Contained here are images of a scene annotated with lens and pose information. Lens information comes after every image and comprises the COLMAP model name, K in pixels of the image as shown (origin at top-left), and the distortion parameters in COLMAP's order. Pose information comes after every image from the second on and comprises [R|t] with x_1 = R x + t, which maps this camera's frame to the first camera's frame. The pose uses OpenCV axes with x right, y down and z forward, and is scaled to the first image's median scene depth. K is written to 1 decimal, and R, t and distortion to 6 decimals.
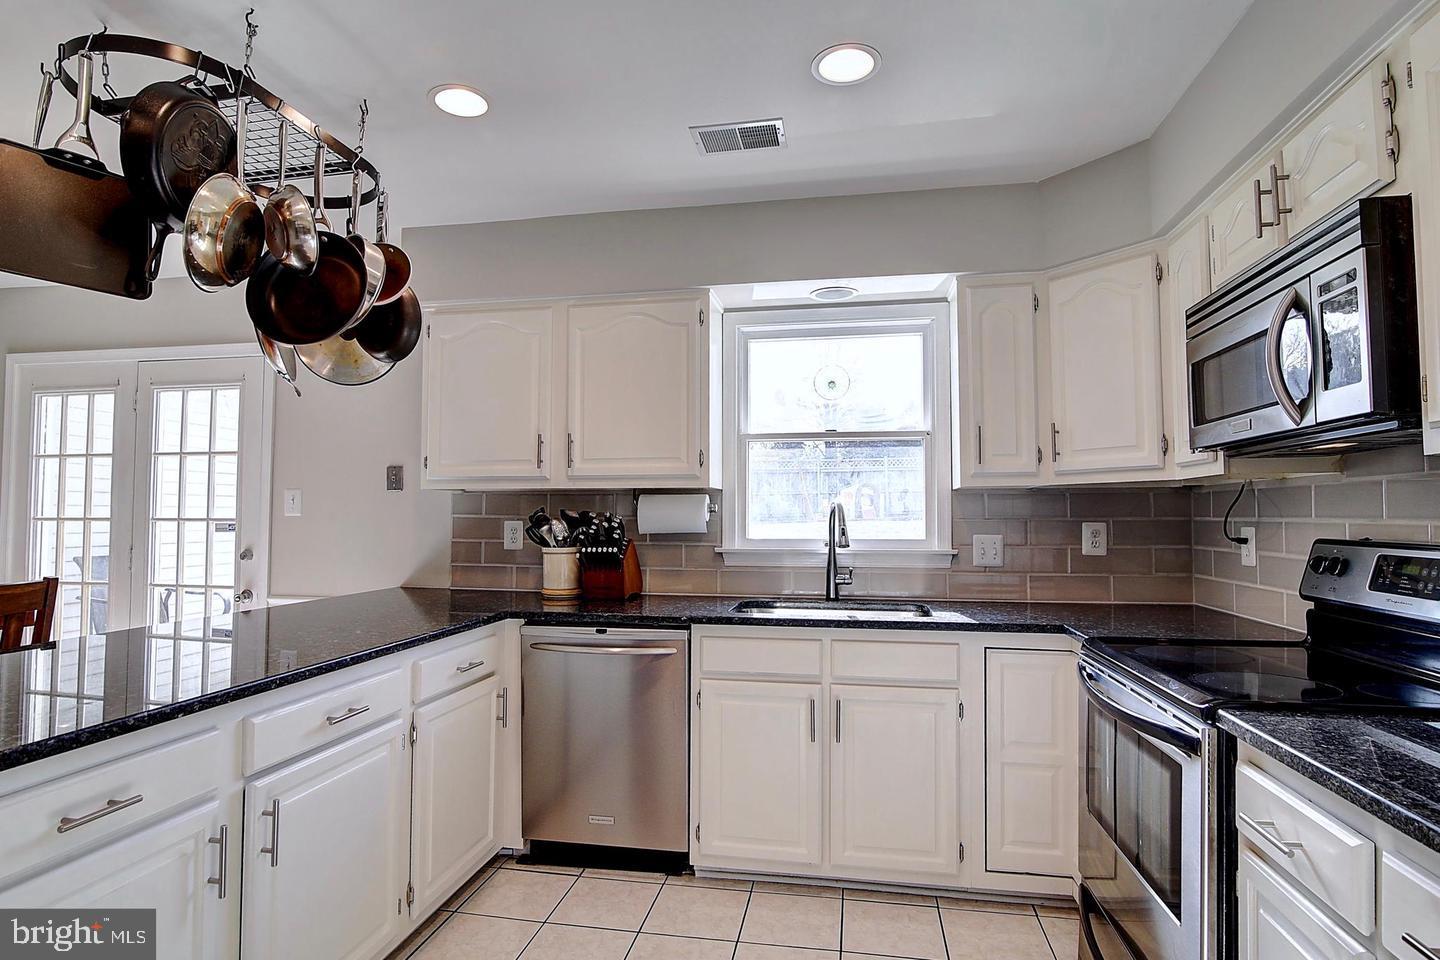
lens RADIAL K [[764.0, 0, 711.7], [0, 764.0, 484.2], [0, 0, 1]] dist [-0.012055, 0.000285]
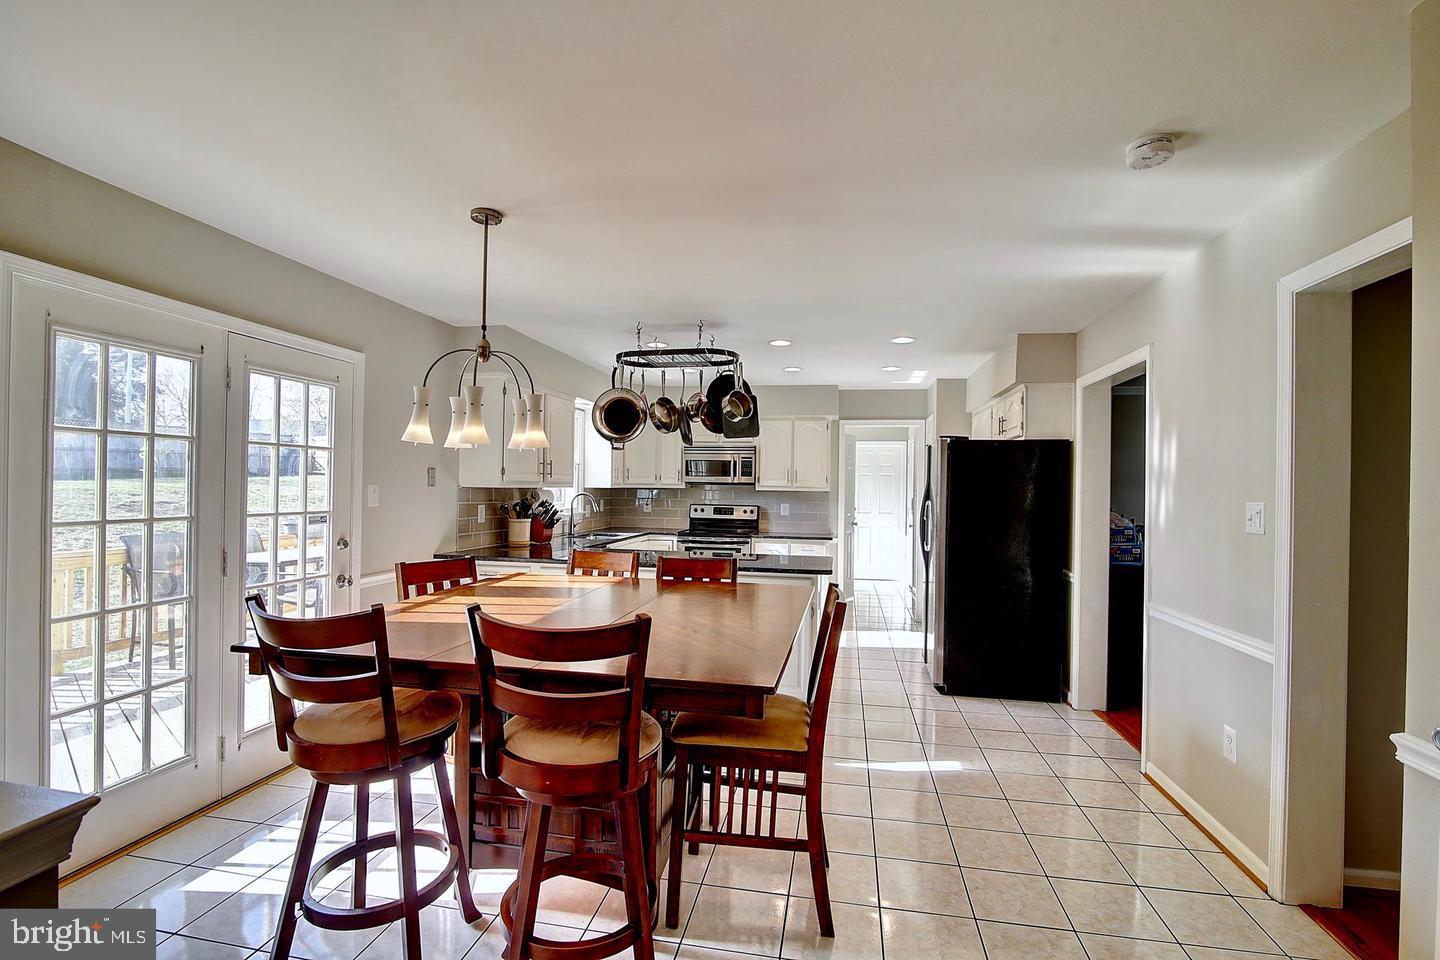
lens RADIAL K [[662.1, 0, 721.9], [0, 662.1, 485.8], [0, 0, 1]] dist [-0.013501, 0.000074]
pose [[-0.001135, -0.000610, 0.999999, -1.848746], [-0.057029, 0.998372, 0.000545, -0.025874], [-0.998372, -0.057028, -0.001168, 0.542919]]
